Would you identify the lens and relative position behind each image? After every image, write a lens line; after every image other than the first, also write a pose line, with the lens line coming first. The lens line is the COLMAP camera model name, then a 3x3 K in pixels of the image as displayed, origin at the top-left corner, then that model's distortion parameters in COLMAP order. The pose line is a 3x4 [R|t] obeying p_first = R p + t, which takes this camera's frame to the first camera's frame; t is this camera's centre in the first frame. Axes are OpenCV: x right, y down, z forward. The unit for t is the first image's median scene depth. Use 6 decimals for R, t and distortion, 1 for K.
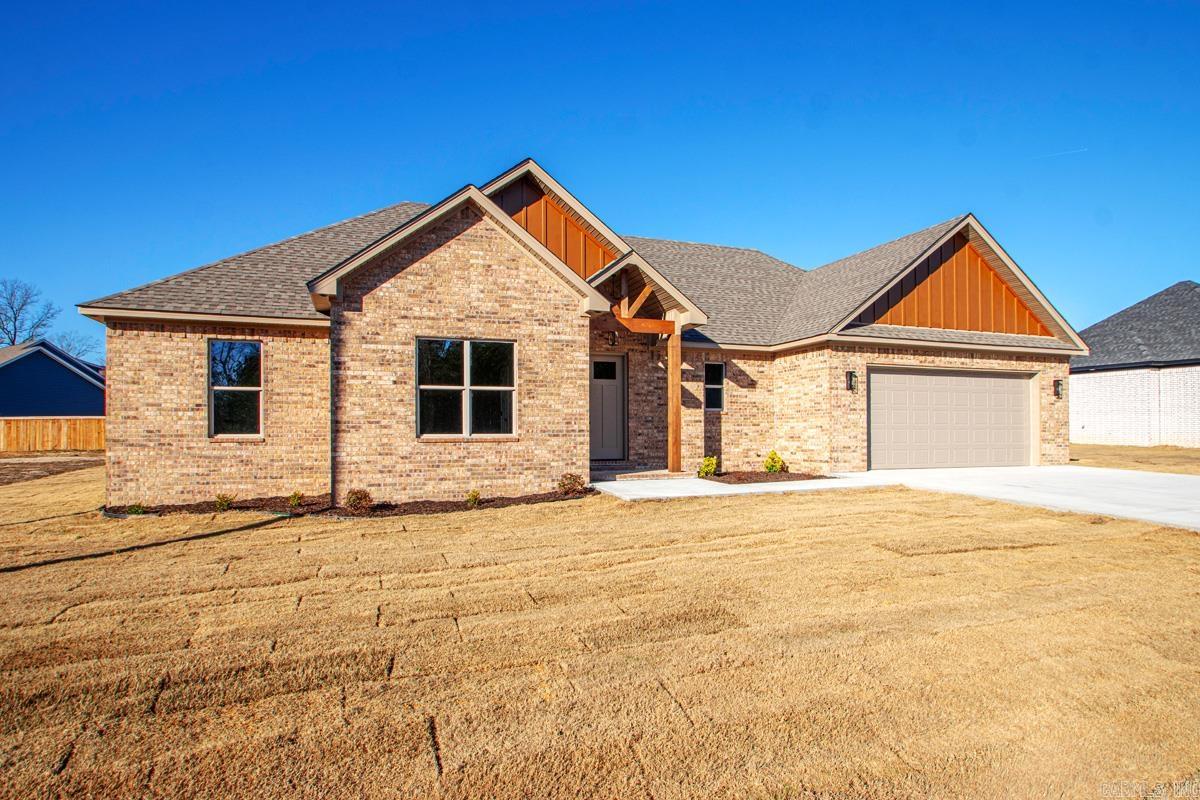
lens RADIAL K [[627.3, 0, 645.4], [0, 627.3, 419.5], [0, 0, 1]] dist [-0.003217, 0.000036]
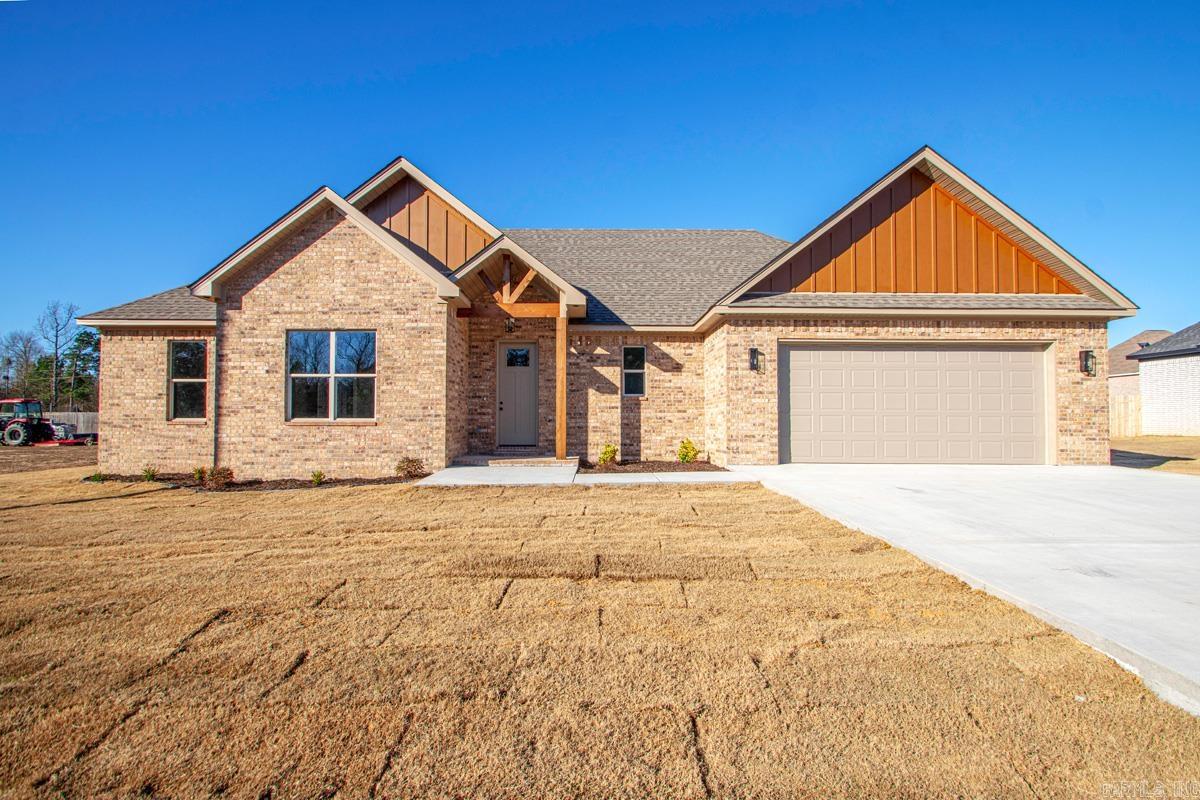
lens RADIAL K [[557.1, 0, 607.8], [0, 557.1, 407.8], [0, 0, 1]] dist [0.008466, -0.000326]
pose [[0.943507, -0.004018, -0.331328, 0.467284], [0.001542, 0.999969, -0.007737, 0.012870], [0.331349, 0.006789, 0.943484, 0.245363]]
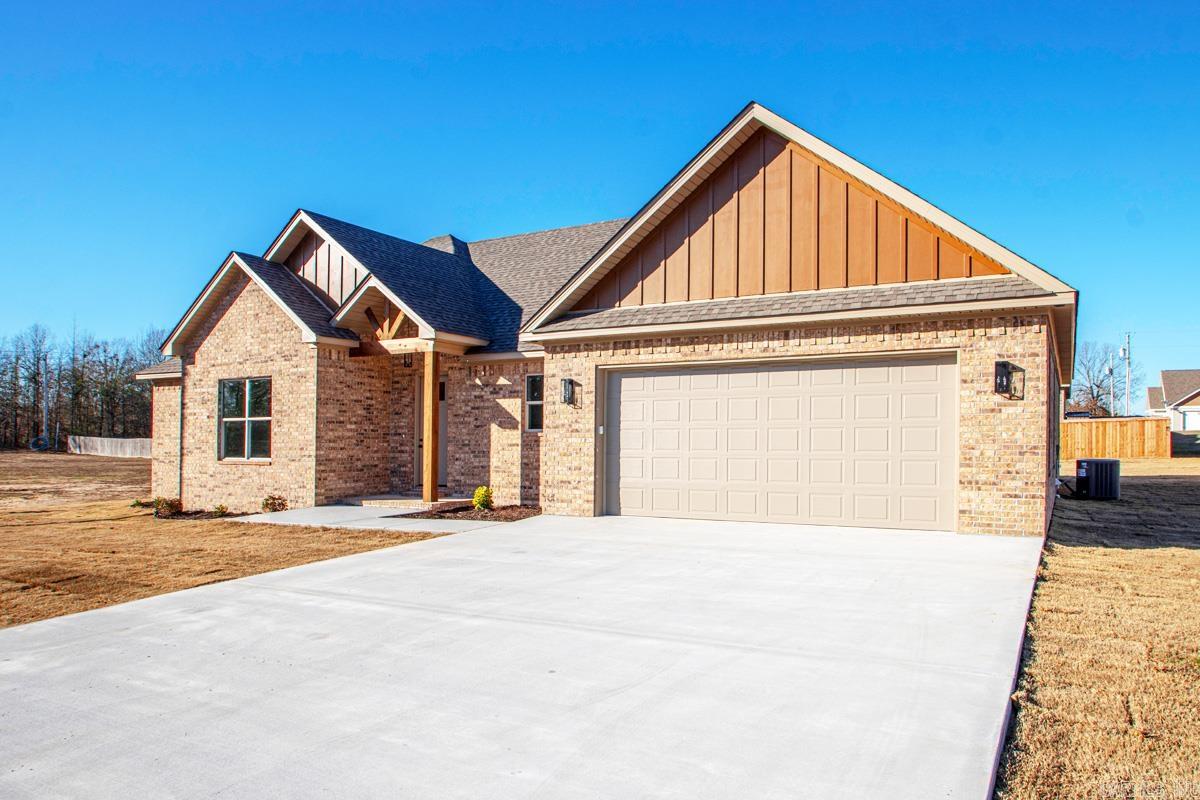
lens RADIAL K [[778.2, 0, 603.0], [0, 778.2, 422.2], [0, 0, 1]] dist [-0.023075, -0.000131]
pose [[0.675495, -0.019039, -0.737119, 1.226198], [0.012698, 0.999819, -0.014188, -0.014818], [0.737255, 0.000224, 0.675614, 0.490641]]
